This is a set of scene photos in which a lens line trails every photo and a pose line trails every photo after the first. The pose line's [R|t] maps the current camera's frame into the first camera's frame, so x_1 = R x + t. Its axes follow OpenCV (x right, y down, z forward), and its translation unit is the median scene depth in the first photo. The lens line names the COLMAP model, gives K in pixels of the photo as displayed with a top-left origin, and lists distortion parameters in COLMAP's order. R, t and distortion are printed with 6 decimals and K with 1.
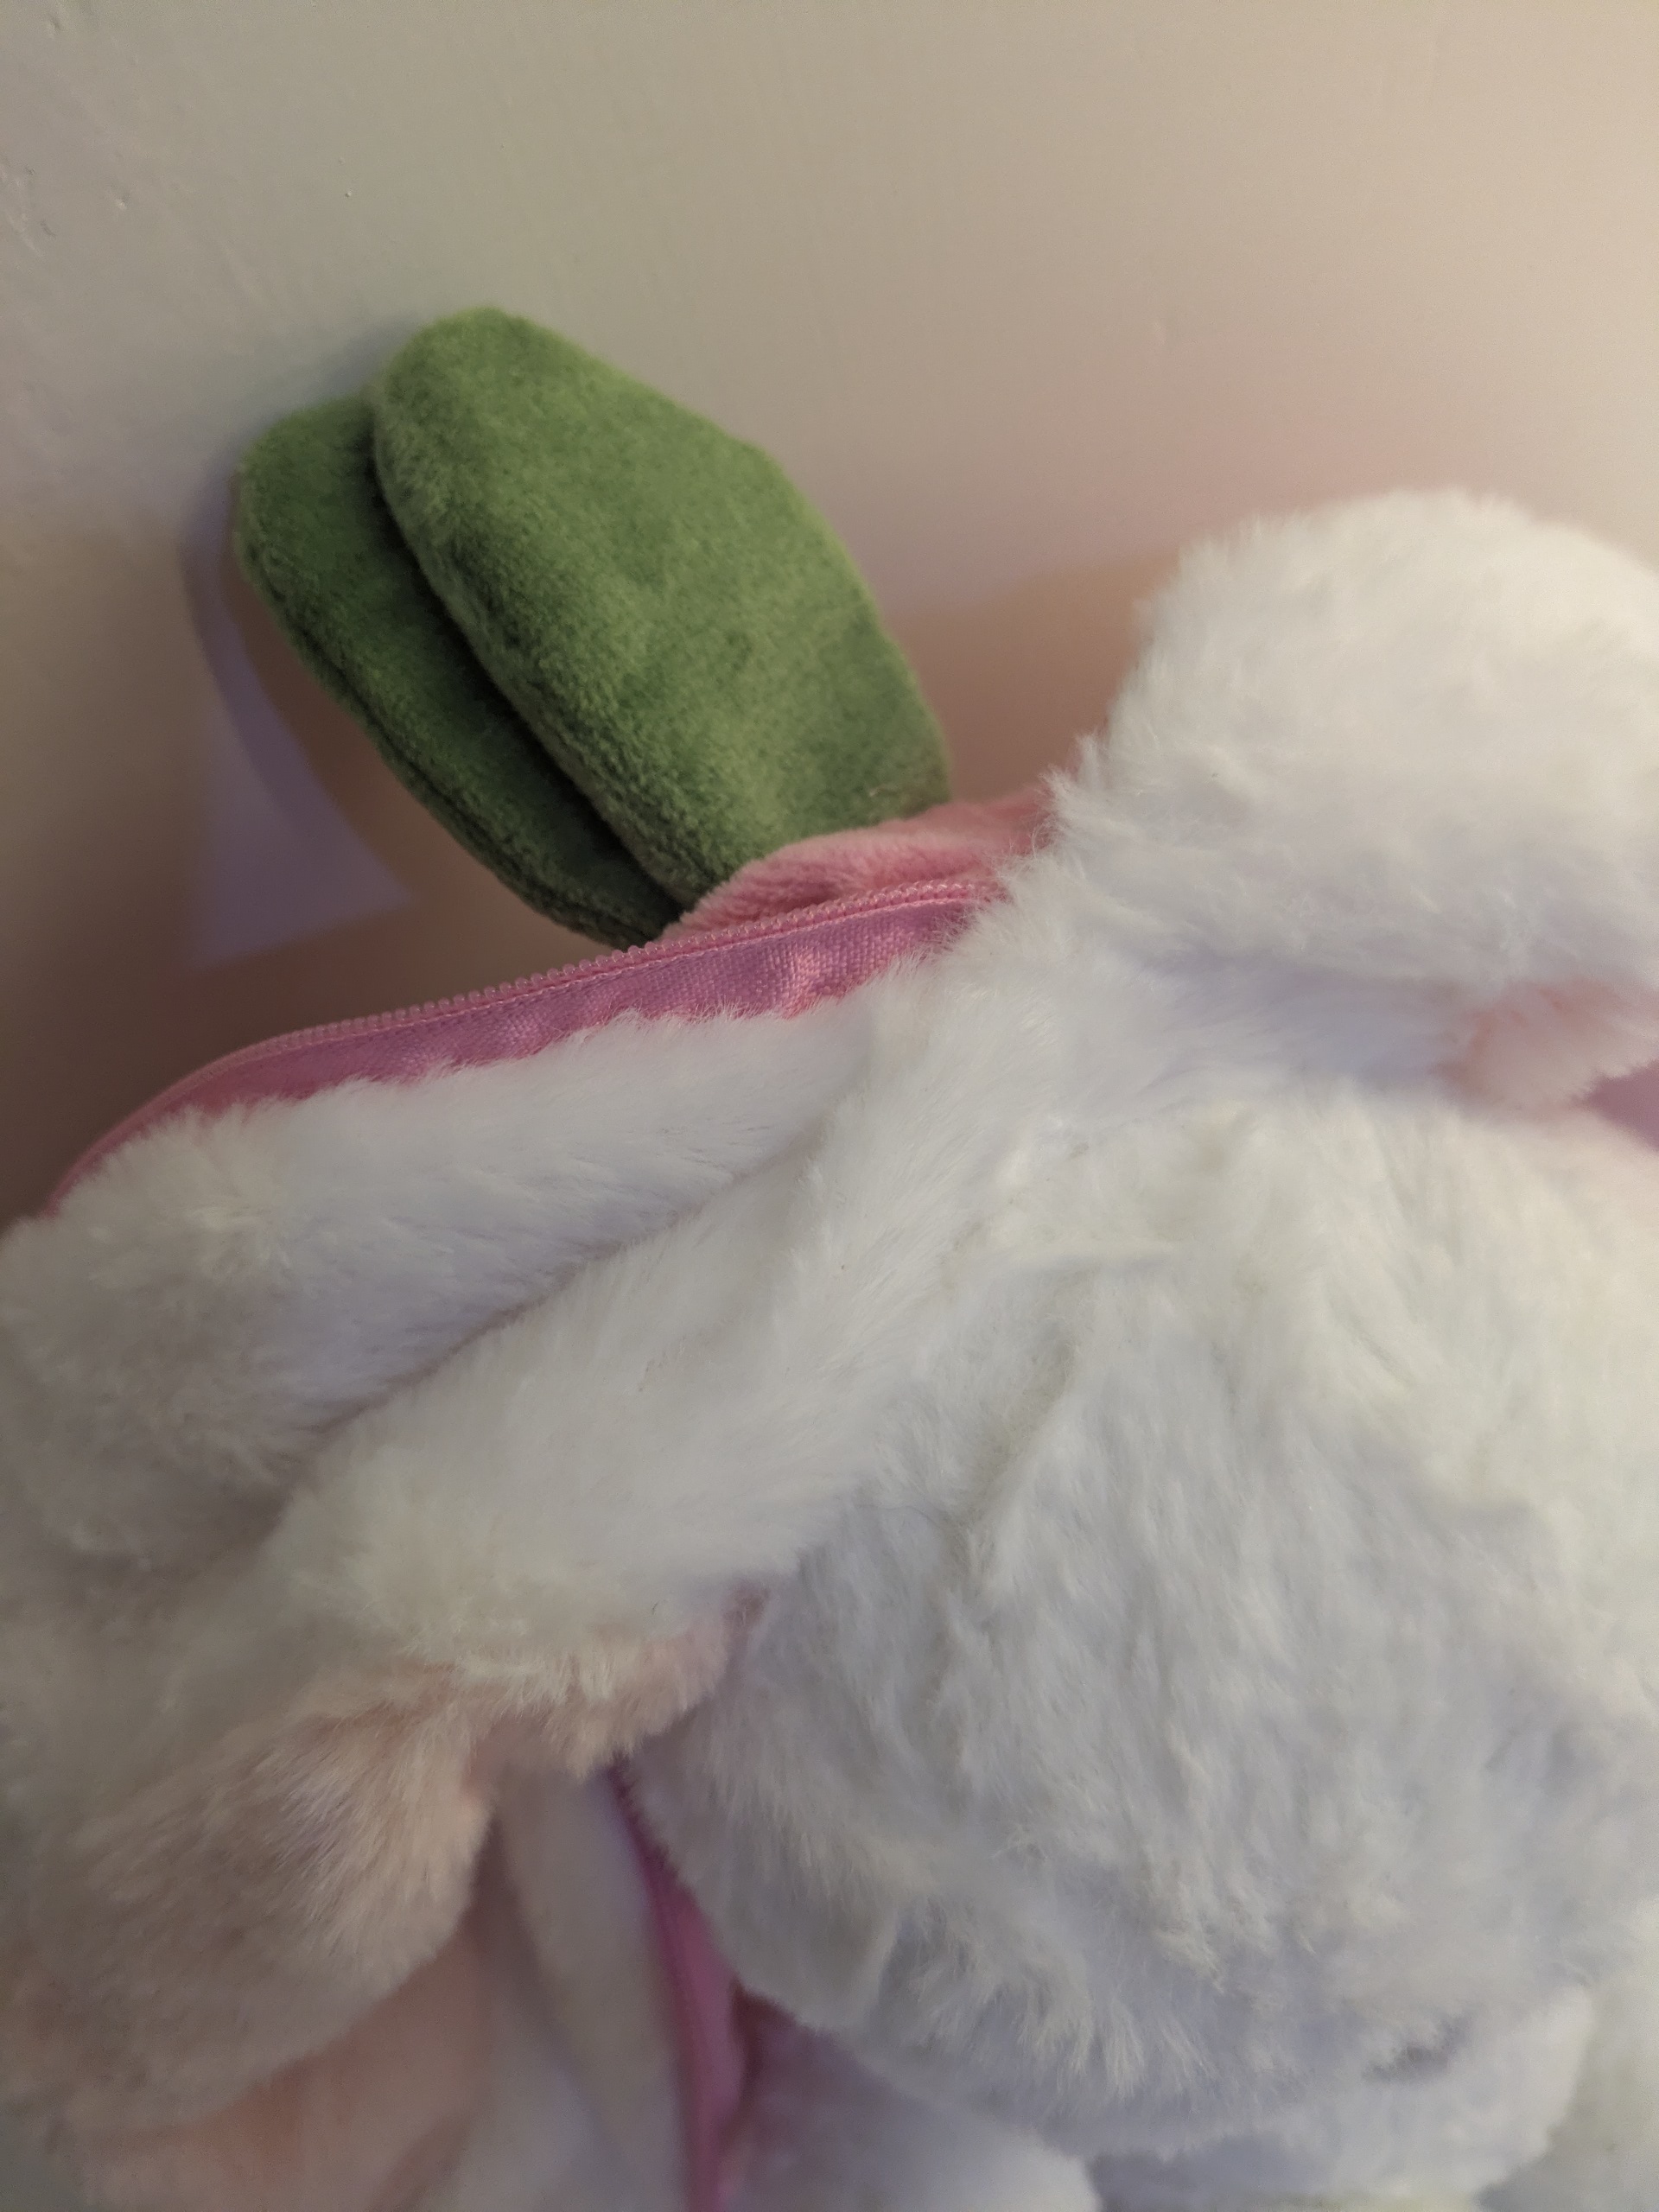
lens RADIAL K [[1667.9, 0, 795.8], [0, 1667.9, 1093.8], [0, 0, 1]] dist [0.049274, -0.058026]
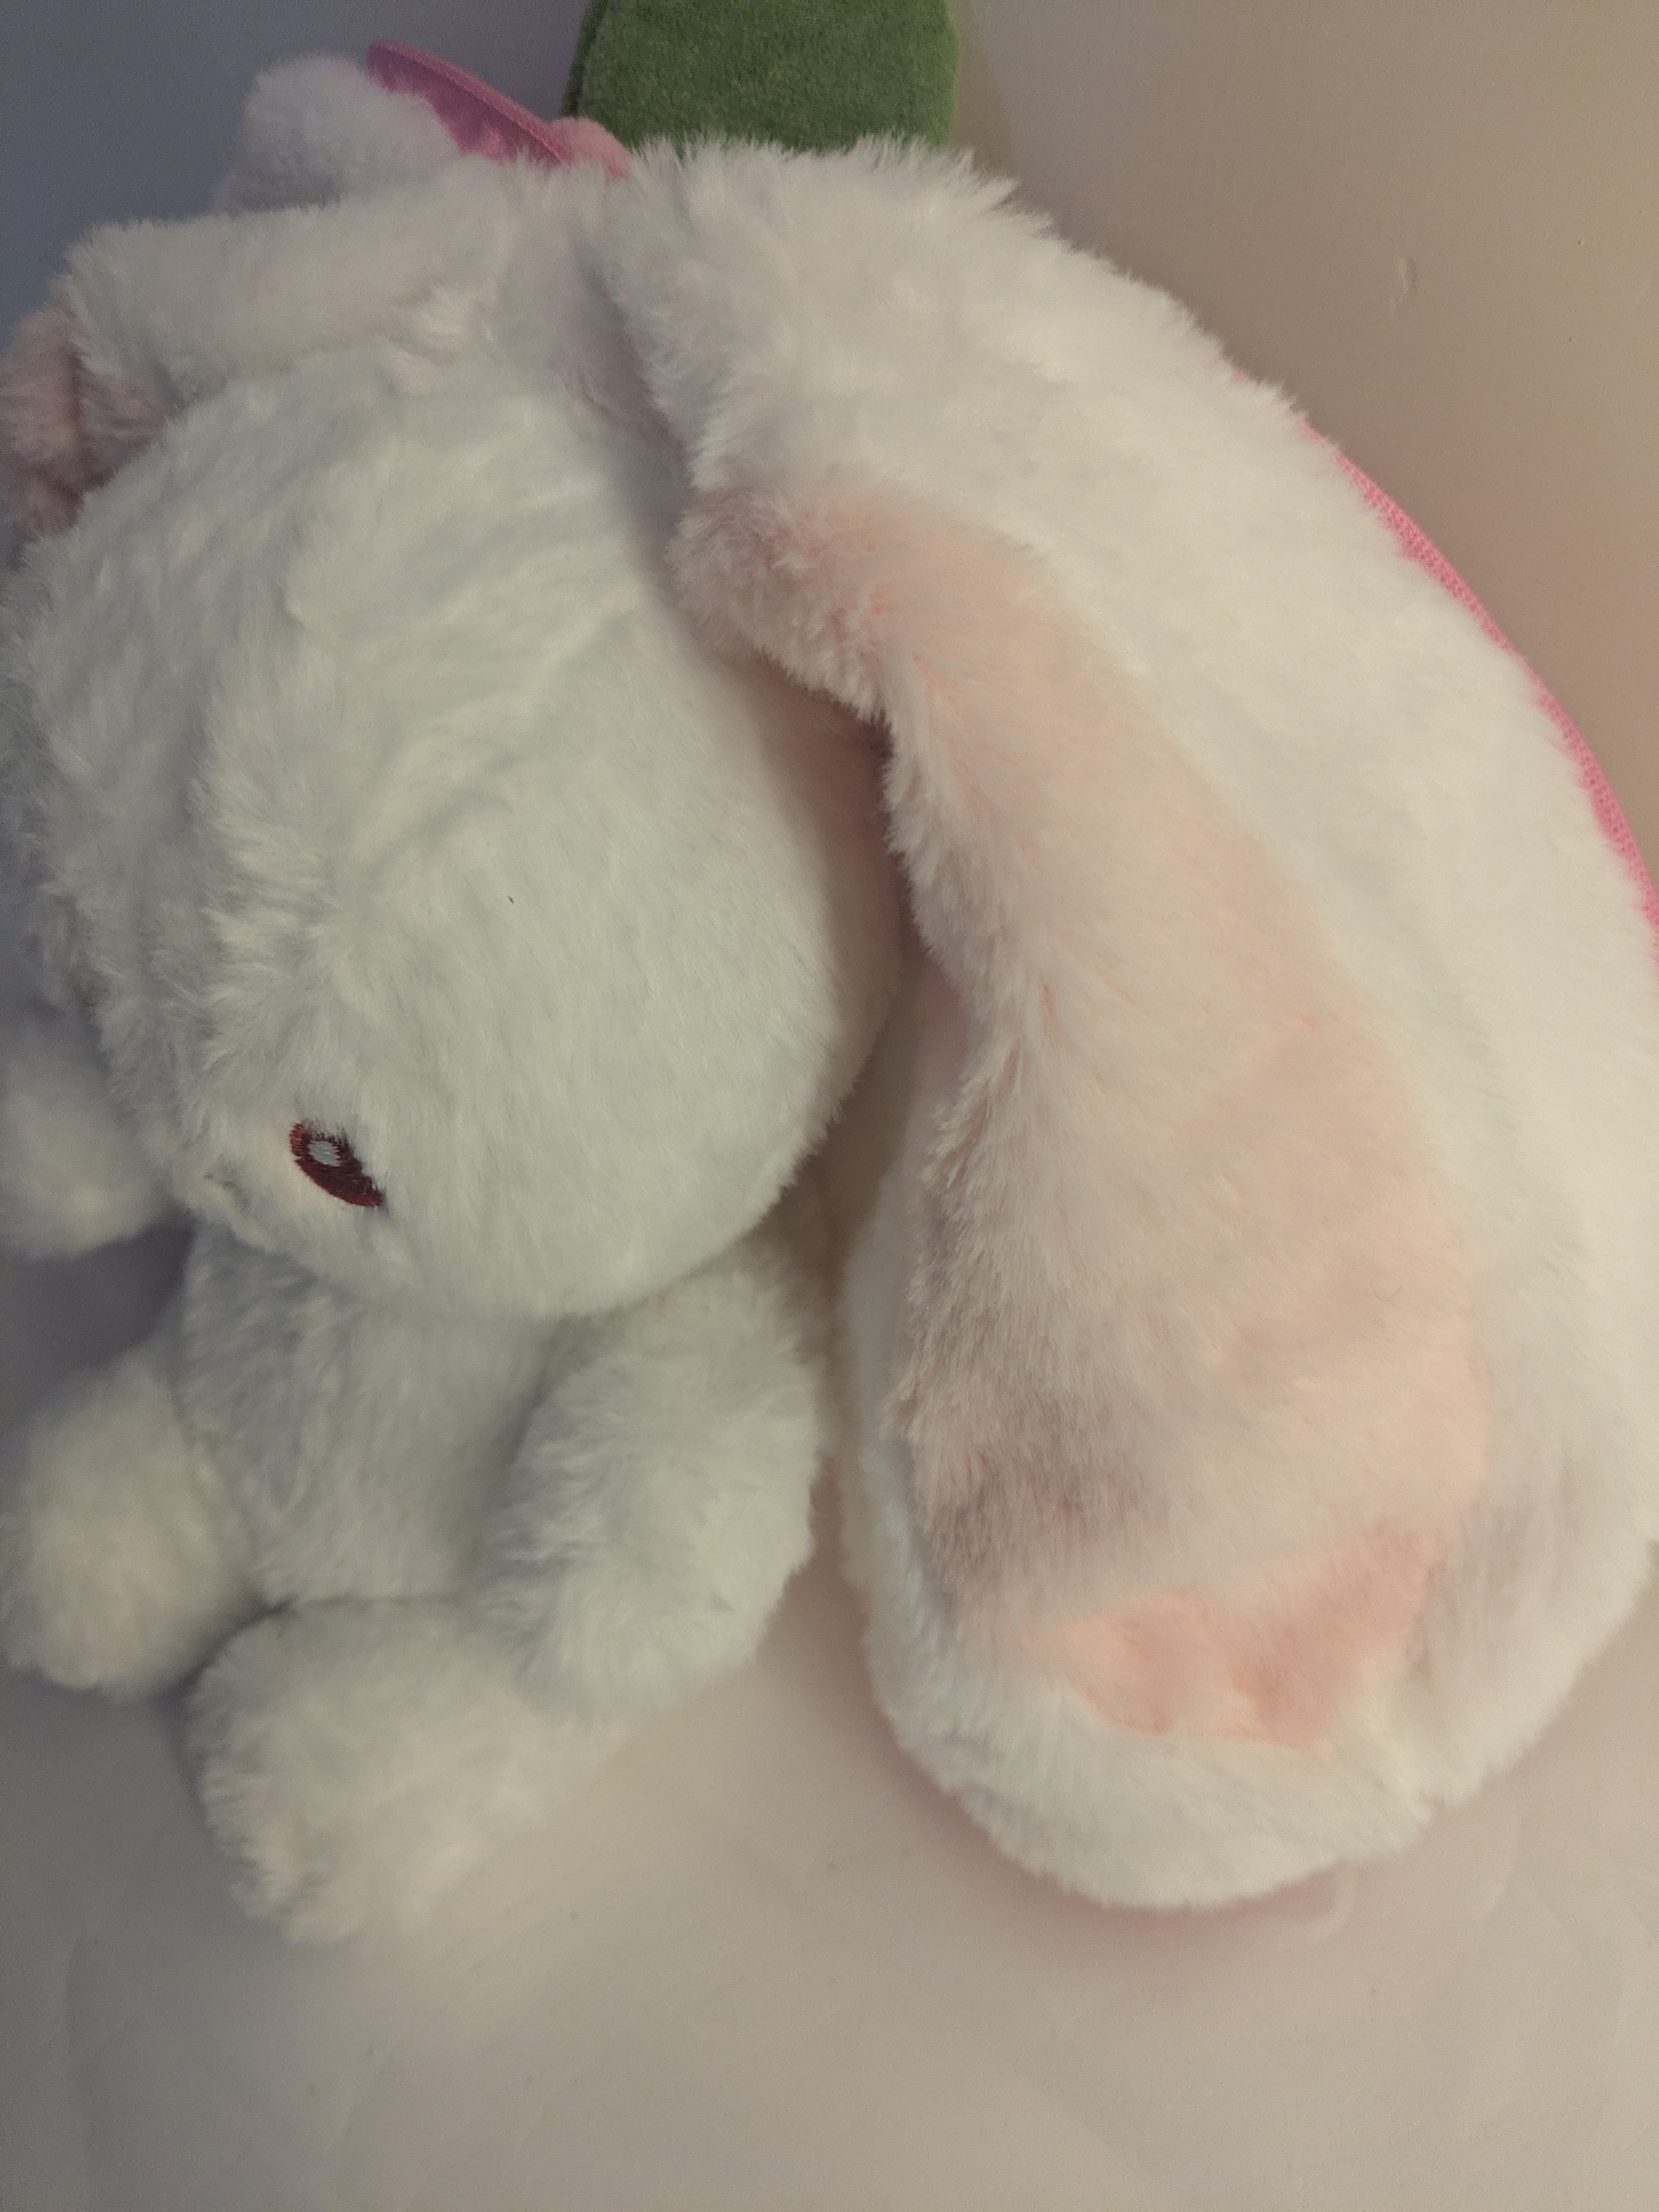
lens RADIAL K [[1667.9, 0, 795.8], [0, 1667.9, 1093.8], [0, 0, 1]] dist [0.049274, -0.058026]
pose [[0.408201, 0.750205, -0.520158, 1.555013], [-0.796276, 0.571259, 0.199016, -0.112449], [0.446448, 0.332951, 0.830559, 0.200432]]
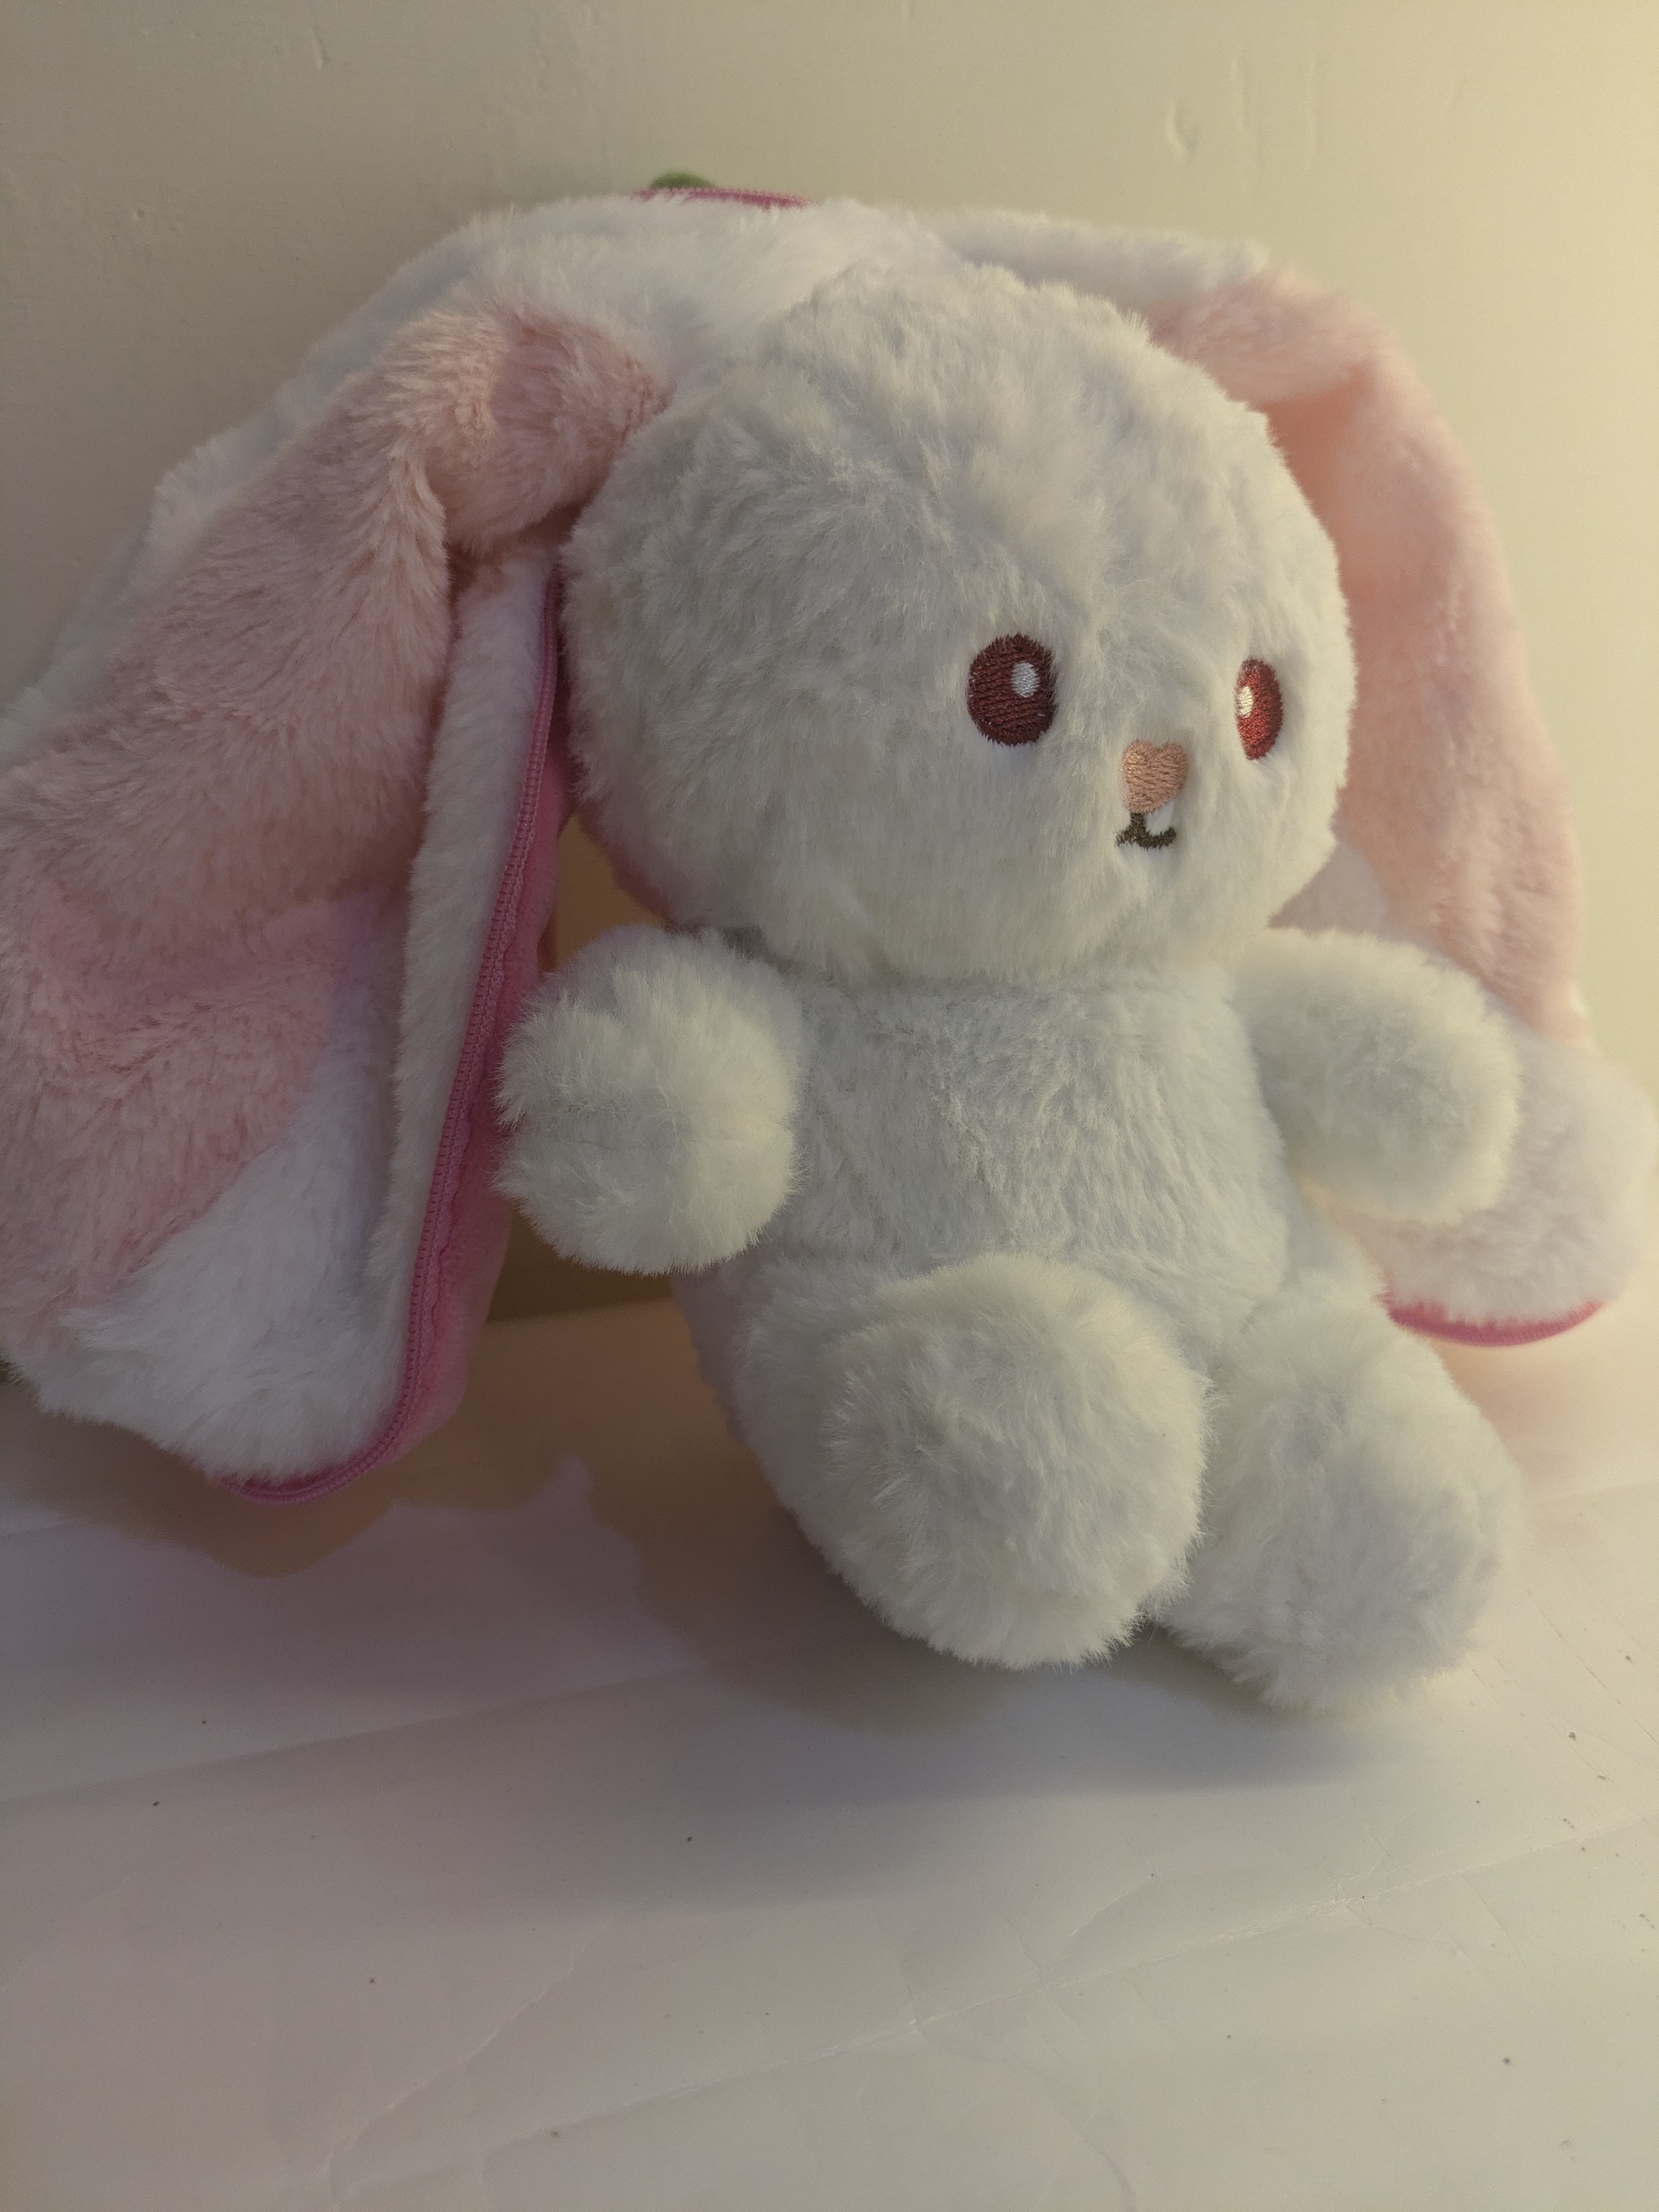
lens RADIAL K [[1667.9, 0, 795.8], [0, 1667.9, 1093.8], [0, 0, 1]] dist [0.049274, -0.058026]
pose [[0.977010, 0.185449, -0.105169, 0.447666], [-0.205742, 0.690867, -0.693089, 2.201765], [-0.055875, 0.698793, 0.713139, 0.284665]]
